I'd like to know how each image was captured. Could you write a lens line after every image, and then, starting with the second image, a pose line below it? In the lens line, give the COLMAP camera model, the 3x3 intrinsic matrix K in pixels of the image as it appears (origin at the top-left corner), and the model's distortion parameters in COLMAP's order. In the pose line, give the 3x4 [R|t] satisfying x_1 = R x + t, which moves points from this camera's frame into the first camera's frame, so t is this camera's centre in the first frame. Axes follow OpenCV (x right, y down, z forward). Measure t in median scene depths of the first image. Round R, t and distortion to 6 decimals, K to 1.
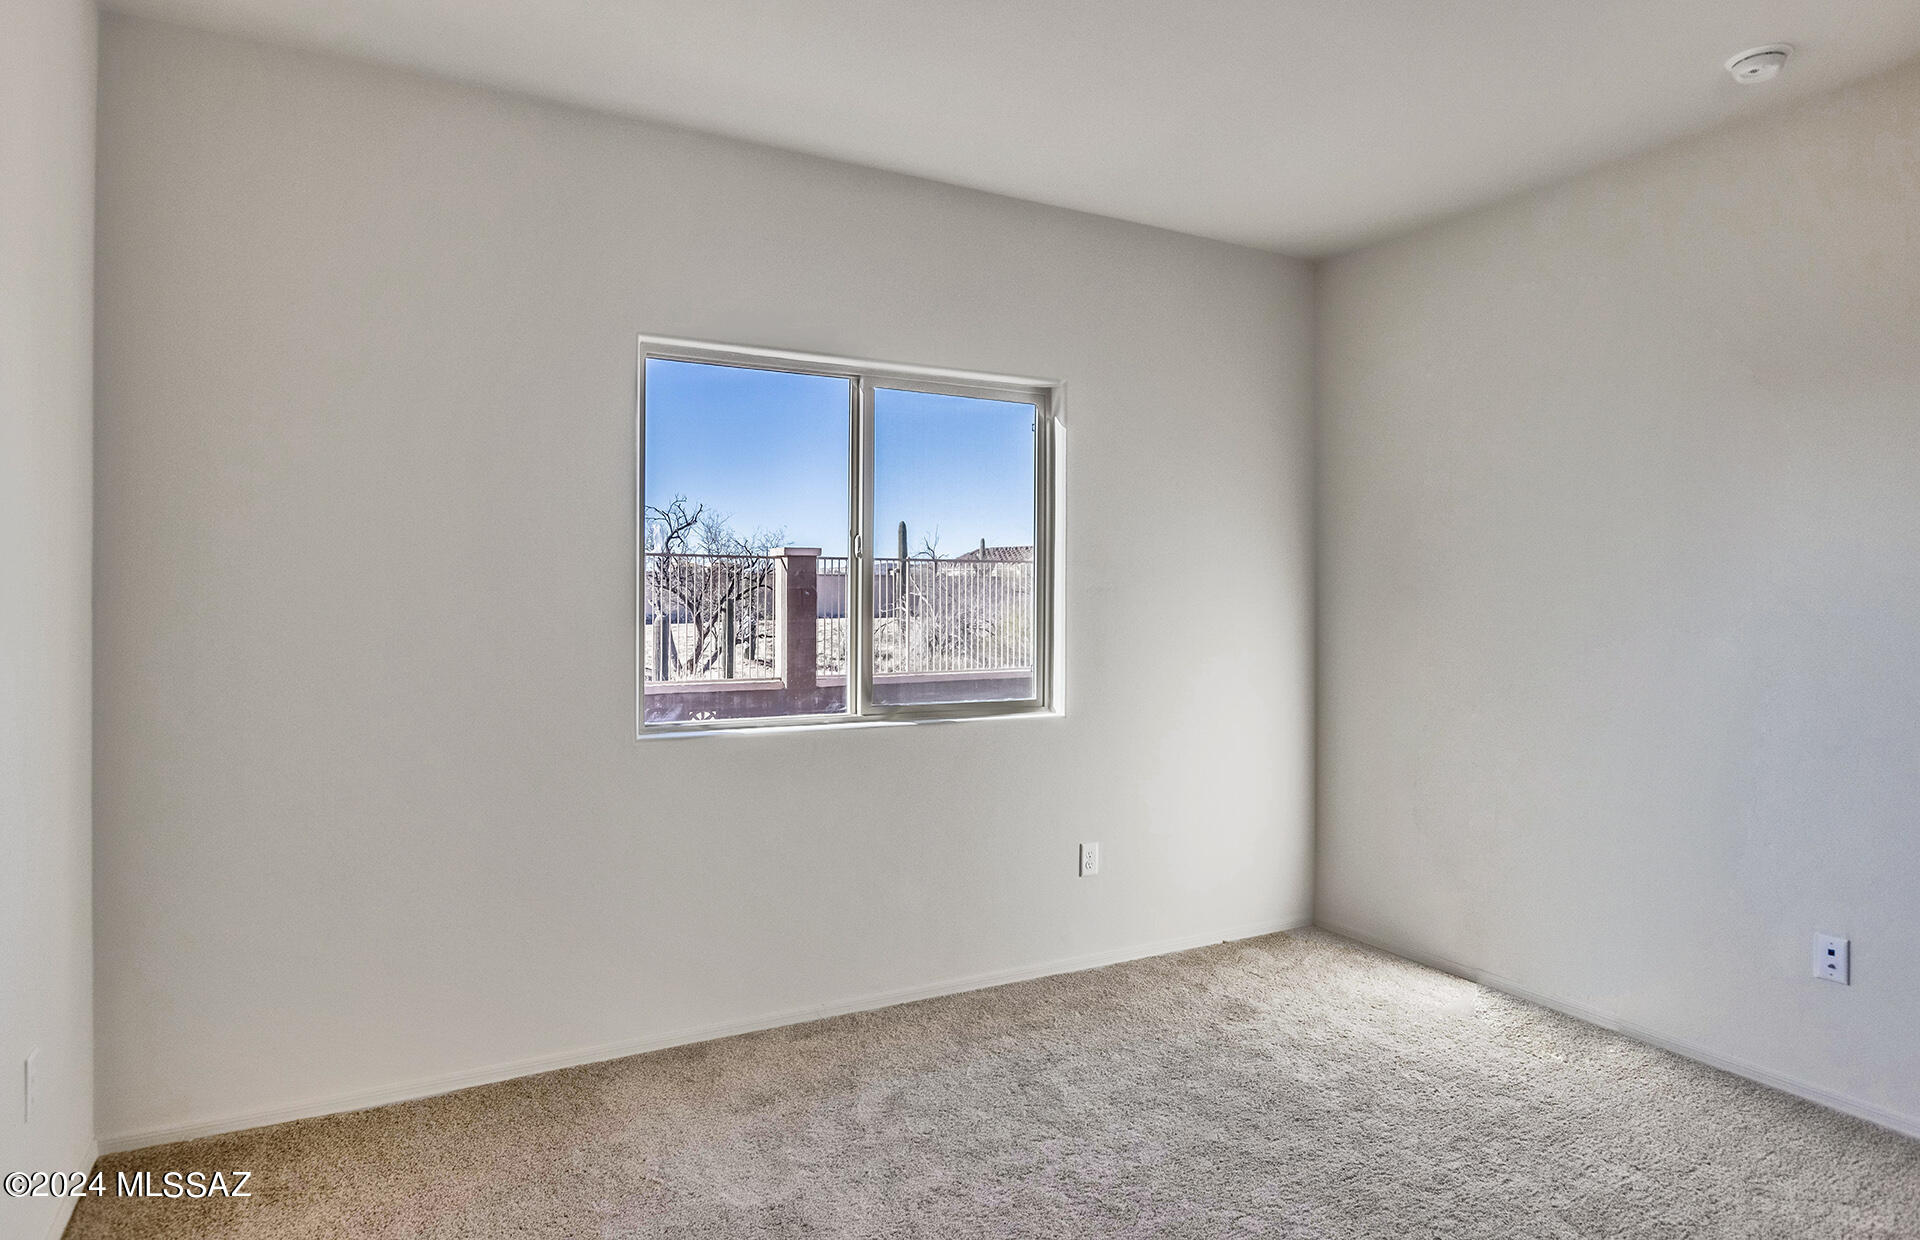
lens RADIAL K [[1112.8, 0, 972.9], [0, 1112.8, 579.1], [0, 0, 1]] dist [-0.001865, -0.001053]
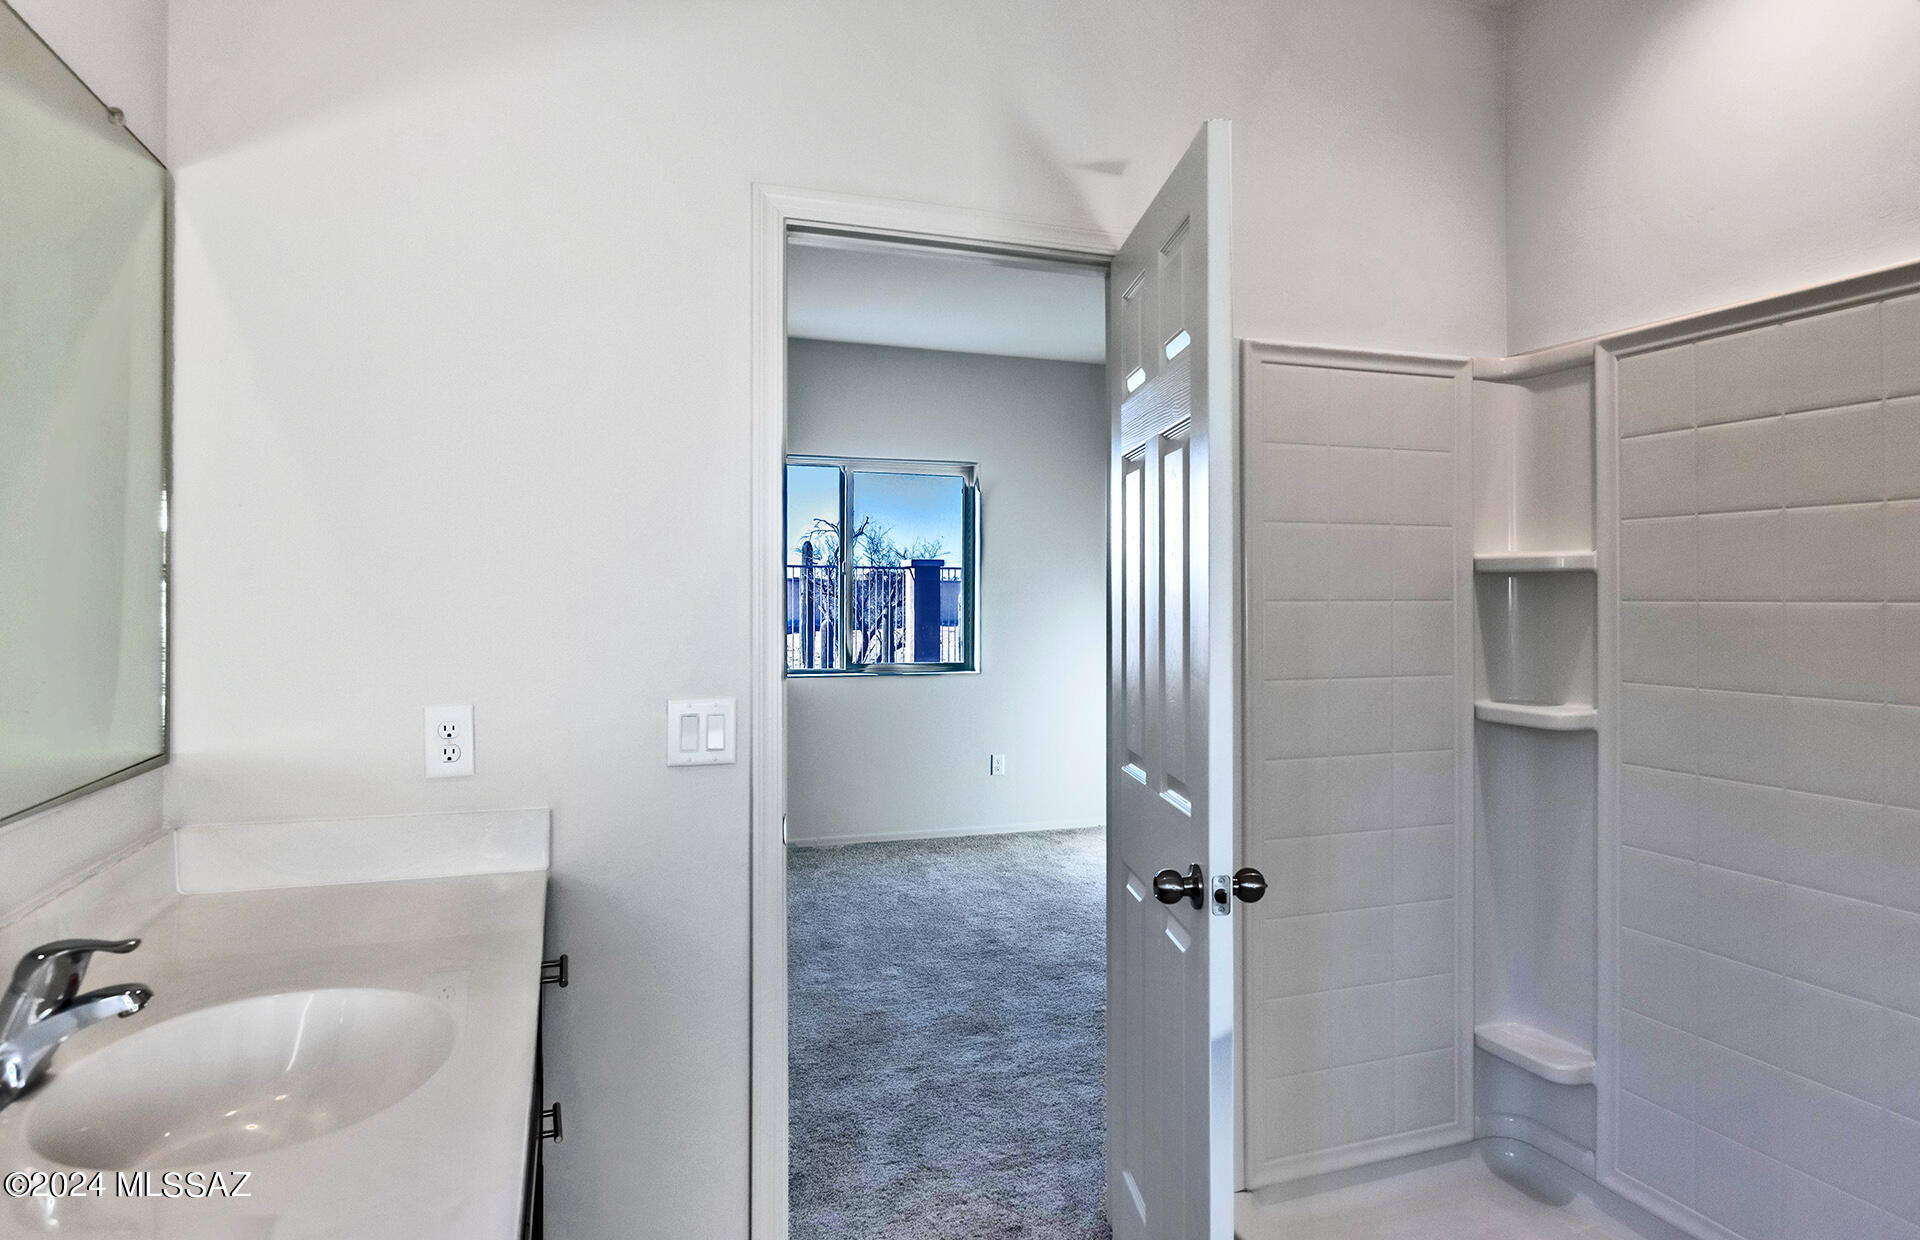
lens RADIAL K [[1112.8, 0, 972.9], [0, 1112.8, 579.1], [0, 0, 1]] dist [-0.001865, -0.001053]
pose [[0.987702, -0.004596, -0.156278, 0.317613], [0.003552, 0.999969, -0.006956, 0.001664], [0.156305, 0.006315, 0.987689, -0.556279]]
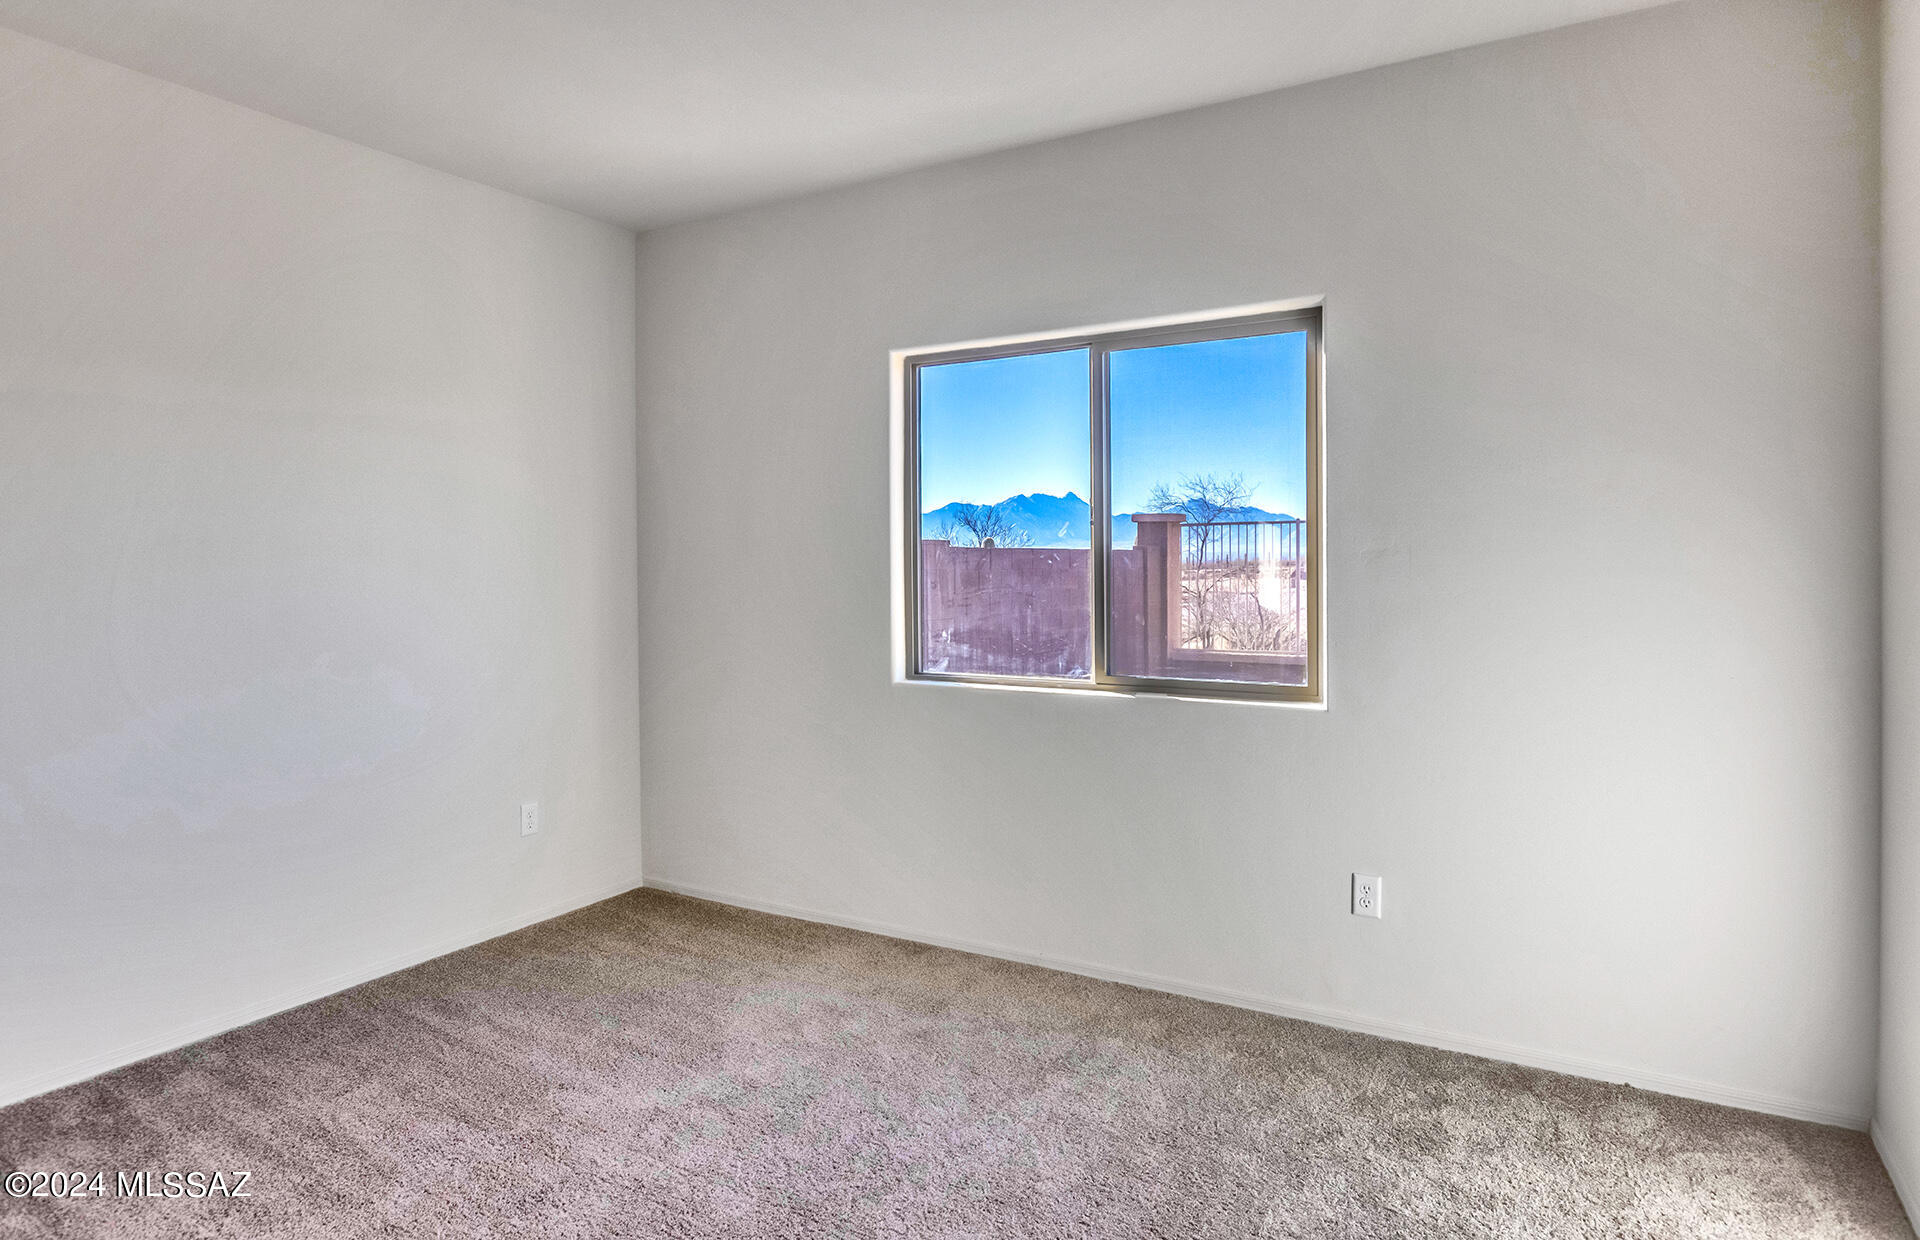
lens RADIAL K [[1112.8, 0, 972.9], [0, 1112.8, 579.1], [0, 0, 1]] dist [-0.001865, -0.001053]
pose [[0.507608, 0.000366, -0.861588, 0.645605], [0.014025, 0.999864, 0.008688, 0.017129], [0.861474, -0.016494, 0.507533, 0.366913]]
